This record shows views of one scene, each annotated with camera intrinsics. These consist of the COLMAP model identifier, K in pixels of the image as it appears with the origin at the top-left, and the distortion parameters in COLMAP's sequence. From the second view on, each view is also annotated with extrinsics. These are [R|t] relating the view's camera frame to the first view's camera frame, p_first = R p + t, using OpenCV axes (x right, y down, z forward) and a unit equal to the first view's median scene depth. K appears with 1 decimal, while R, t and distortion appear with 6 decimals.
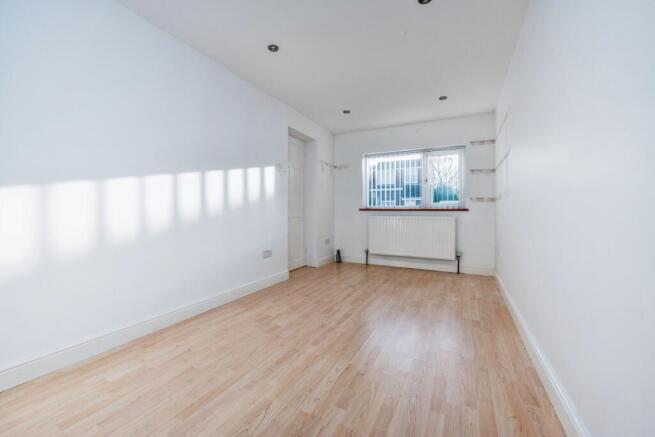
lens RADIAL K [[258.7, 0, 329.8], [0, 258.7, 216.9], [0, 0, 1]] dist [0.003311, 0.000211]
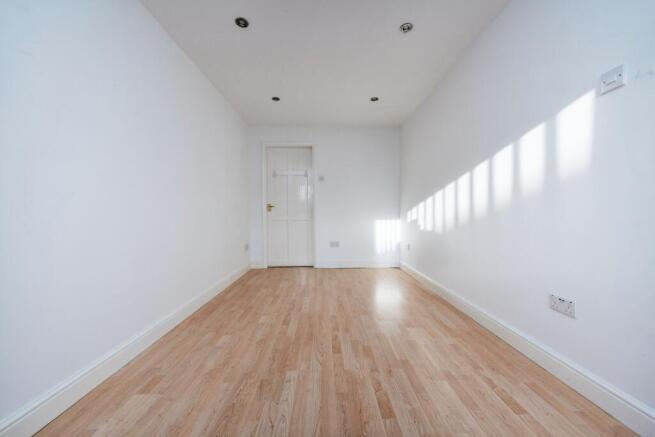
lens RADIAL K [[258.7, 0, 329.3], [0, 258.7, 216.3], [0, 0, 1]] dist [0.003311, 0.000211]
pose [[-0.880812, 0.007669, -0.473404, 0.440591], [-0.003284, 0.999746, 0.022306, -0.025343], [0.473455, 0.021202, -0.880563, 1.644776]]
